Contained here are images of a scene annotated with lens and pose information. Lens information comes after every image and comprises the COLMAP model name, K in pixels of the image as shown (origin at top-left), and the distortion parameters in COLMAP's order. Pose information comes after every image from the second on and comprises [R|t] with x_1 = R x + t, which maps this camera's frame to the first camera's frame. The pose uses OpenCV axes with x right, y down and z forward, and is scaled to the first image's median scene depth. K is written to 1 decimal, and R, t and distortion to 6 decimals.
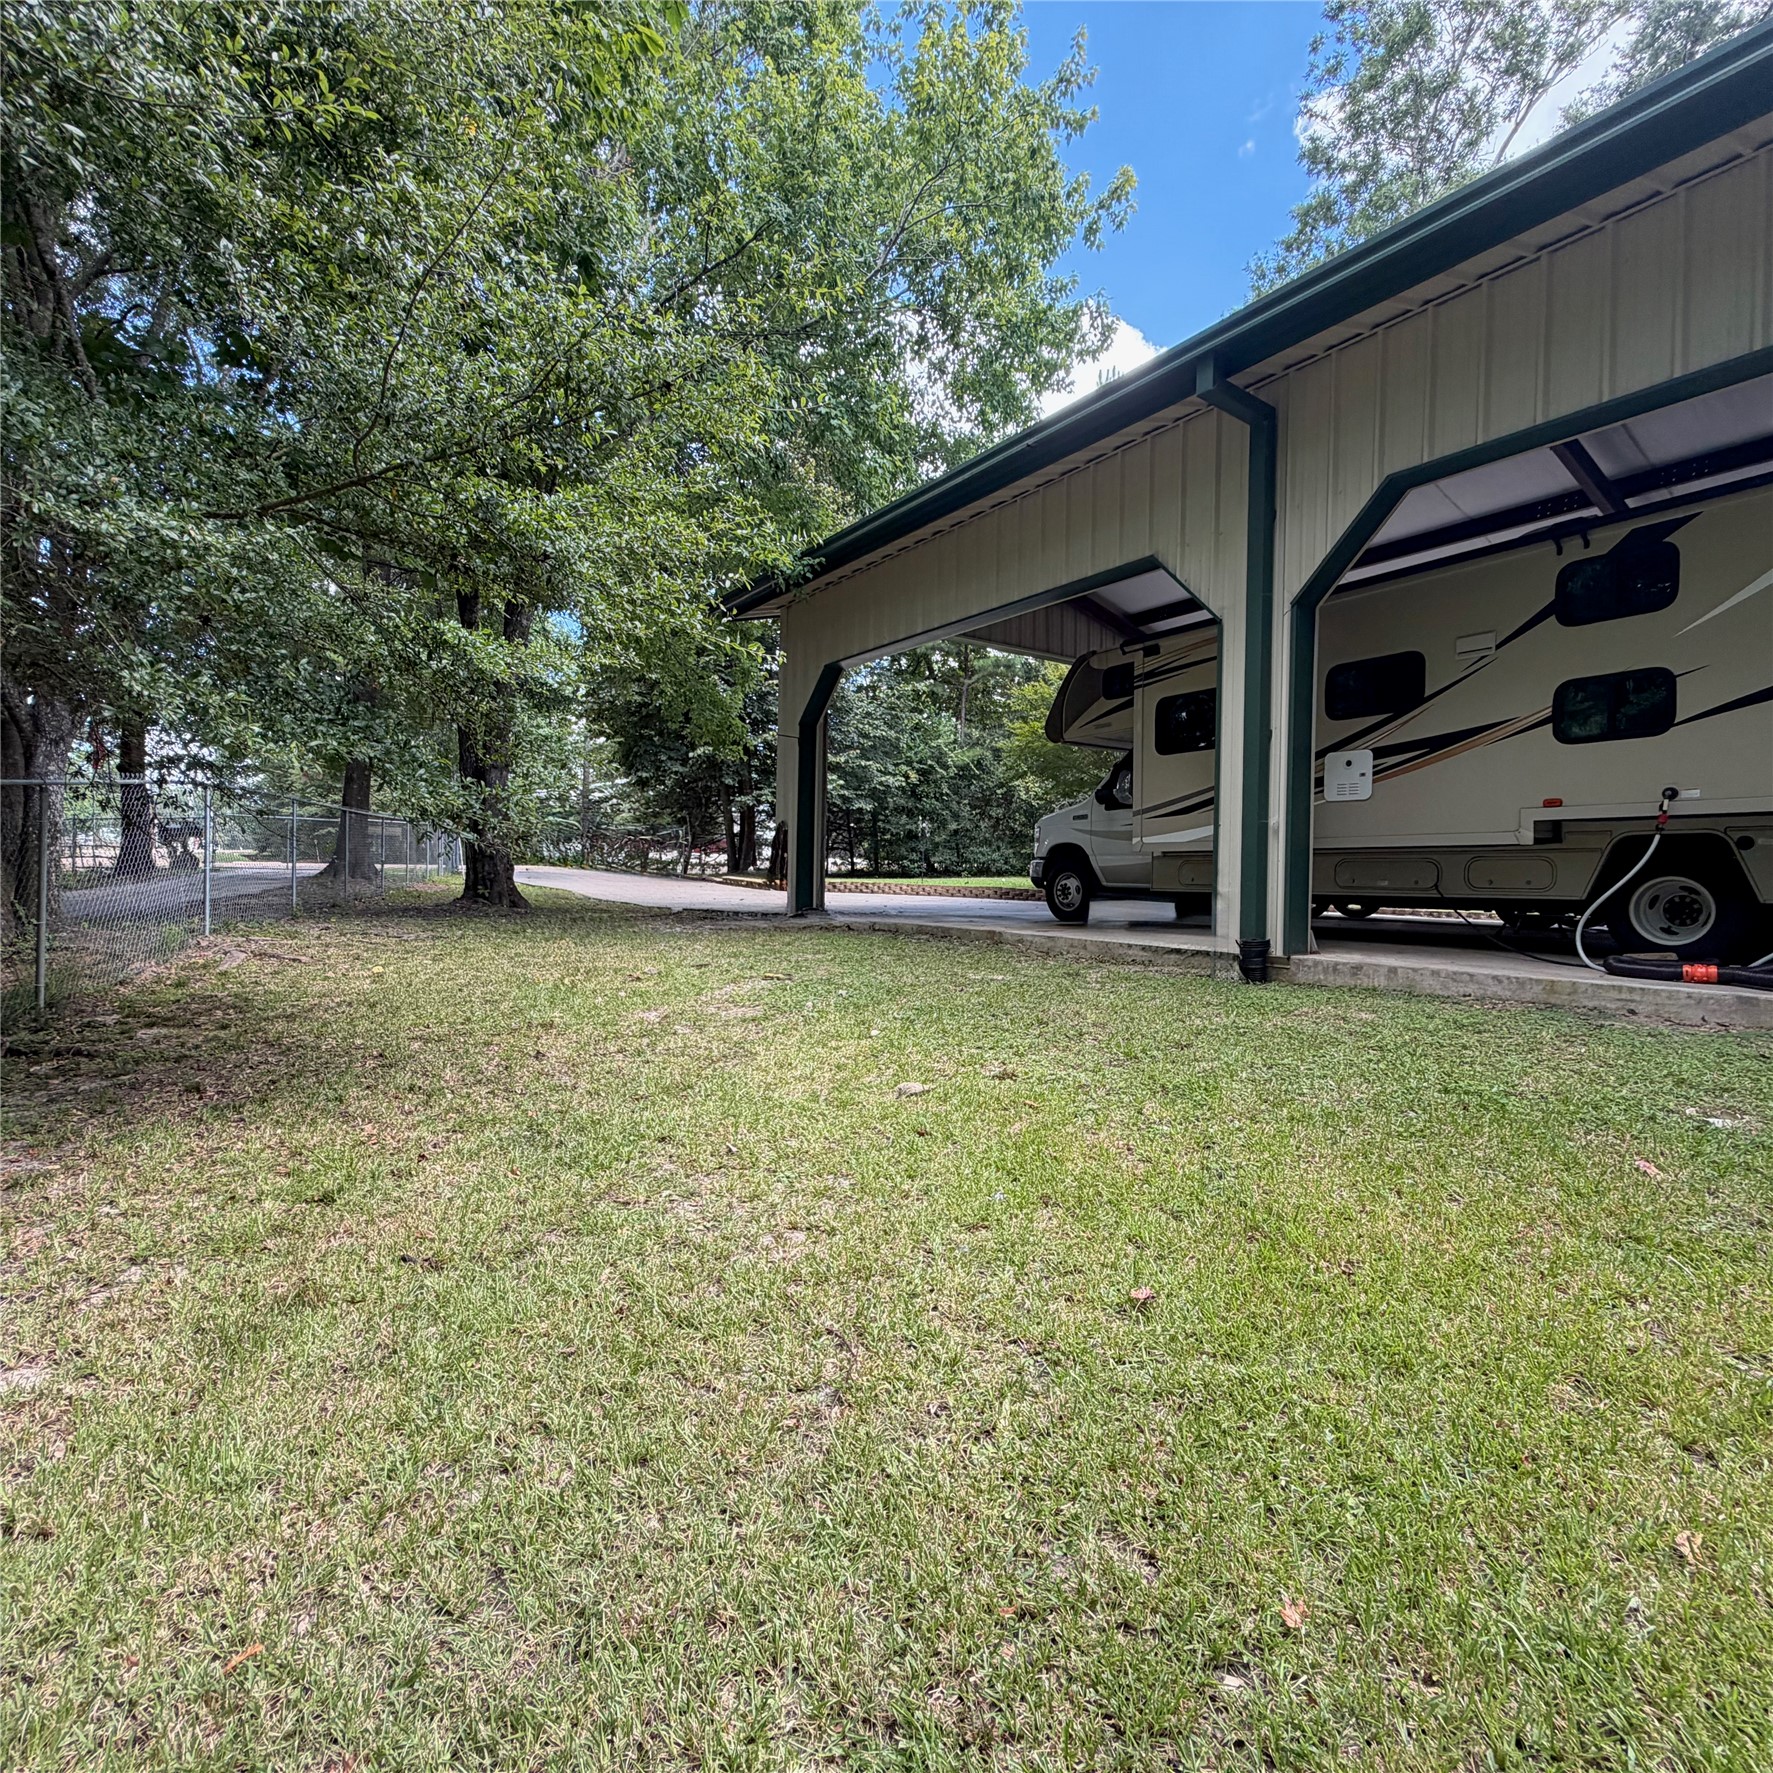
lens RADIAL K [[951.1, 0, 879.7], [0, 951.1, 889.0], [0, 0, 1]] dist [-0.001803, 0.000993]
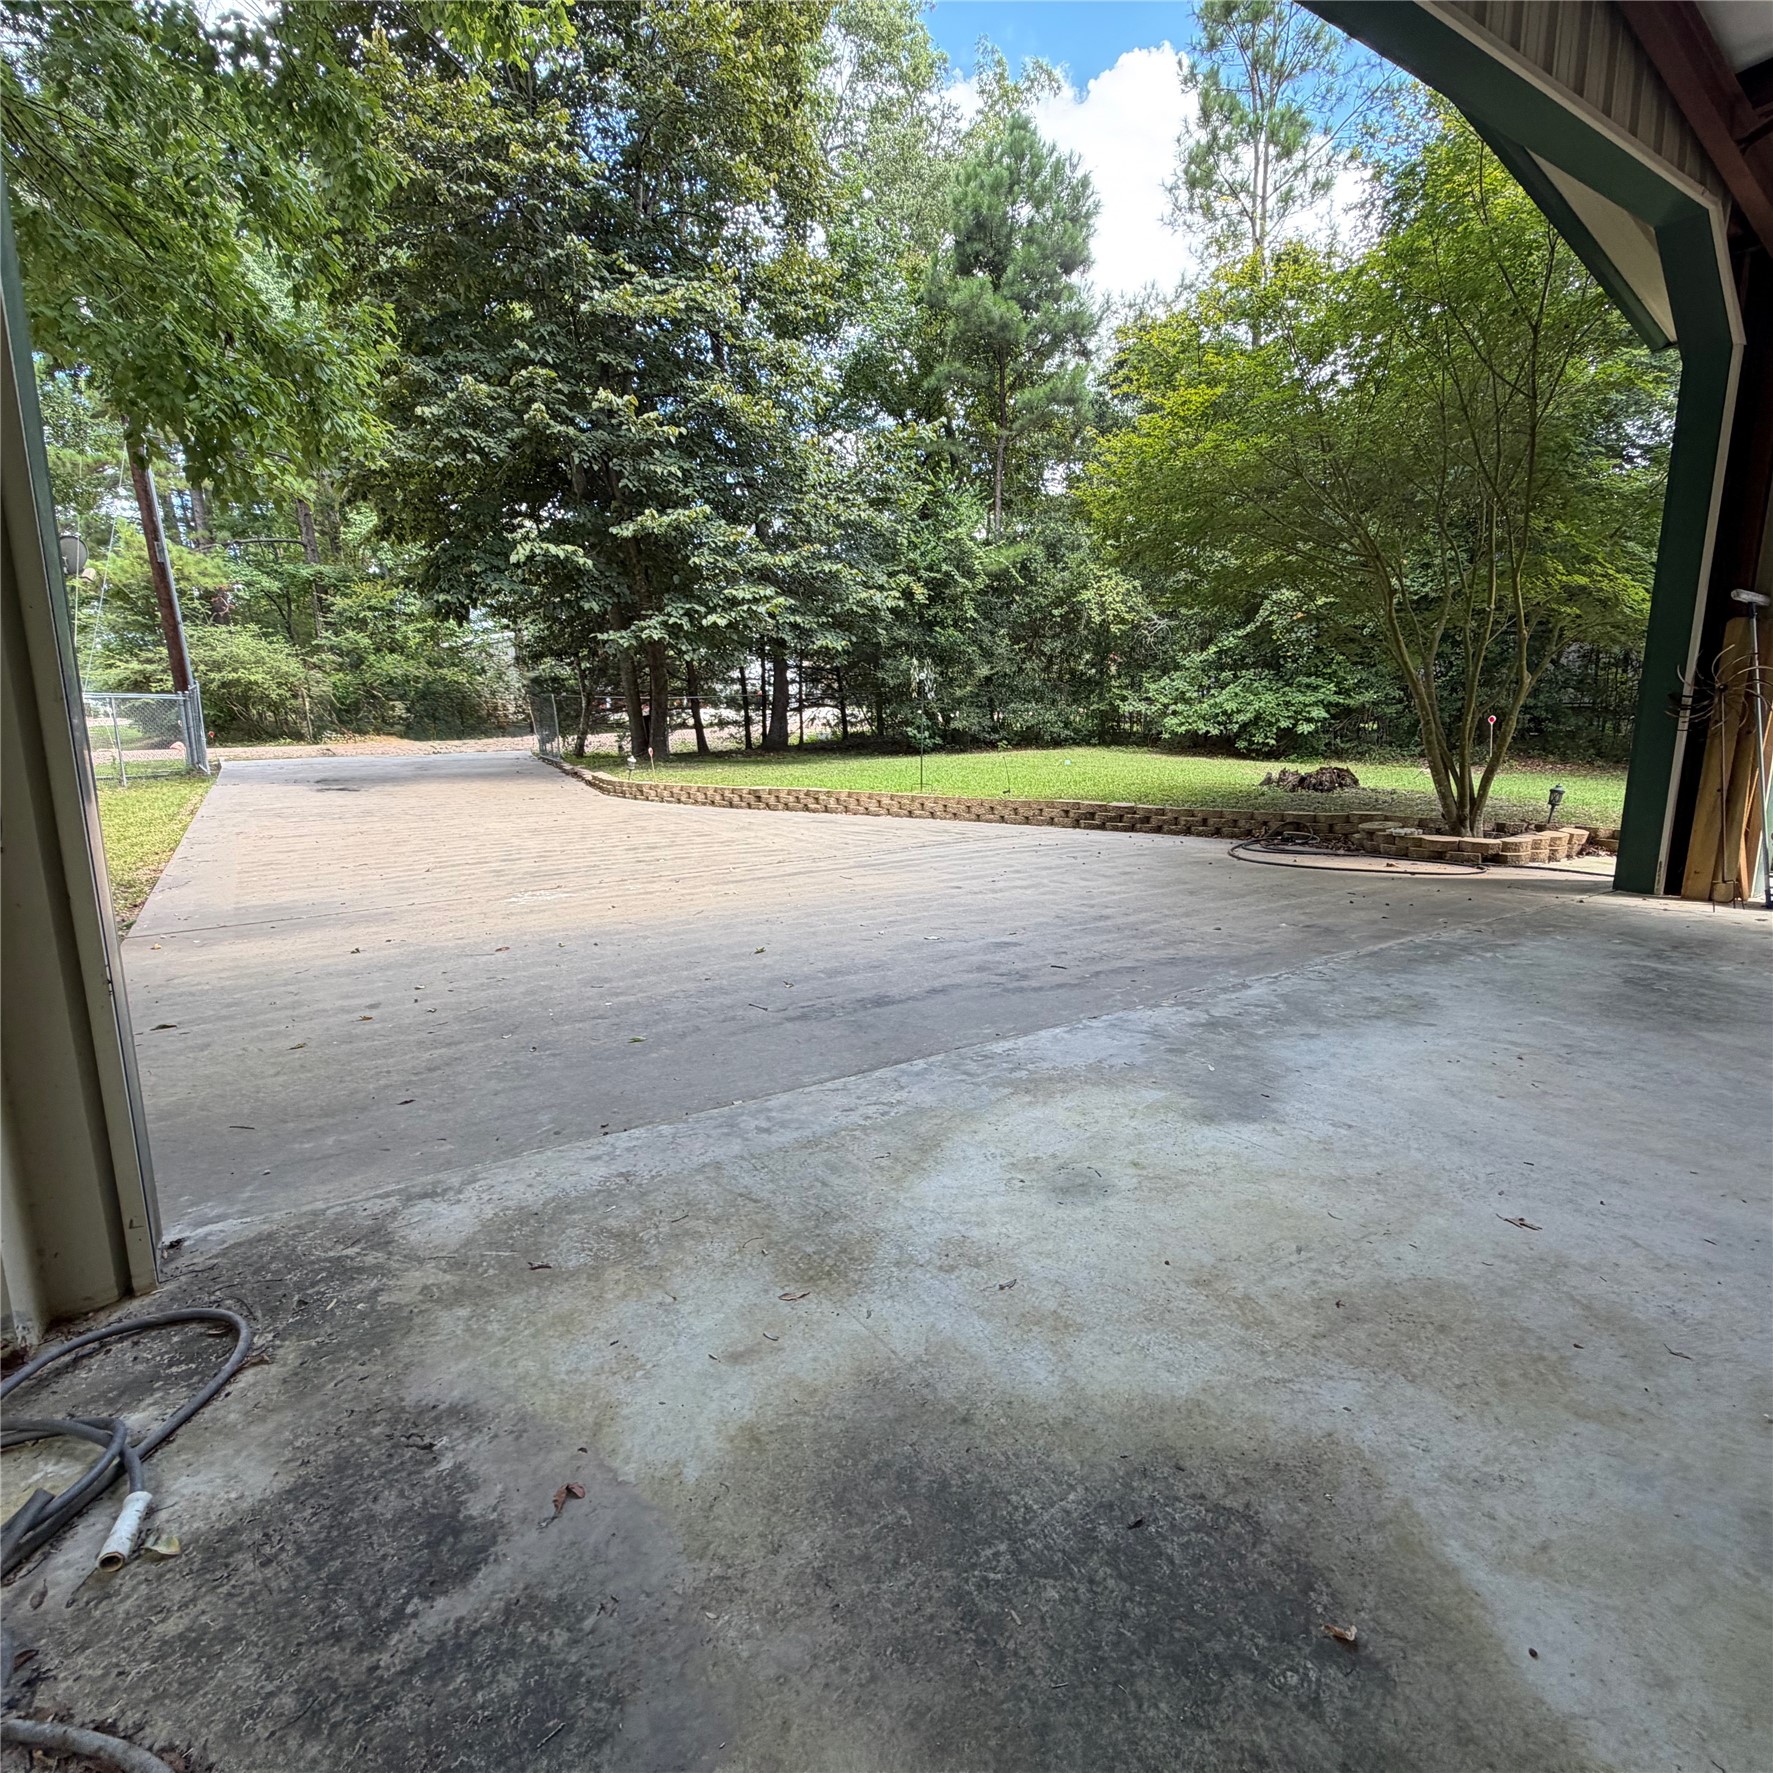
lens RADIAL K [[951.1, 0, 879.7], [0, 951.1, 889.0], [0, 0, 1]] dist [-0.001803, 0.000993]
pose [[0.998919, -0.021444, -0.041244, 0.031090], [0.027911, 0.986189, 0.163254, -0.028212], [0.037173, -0.164228, 0.985722, 0.348429]]
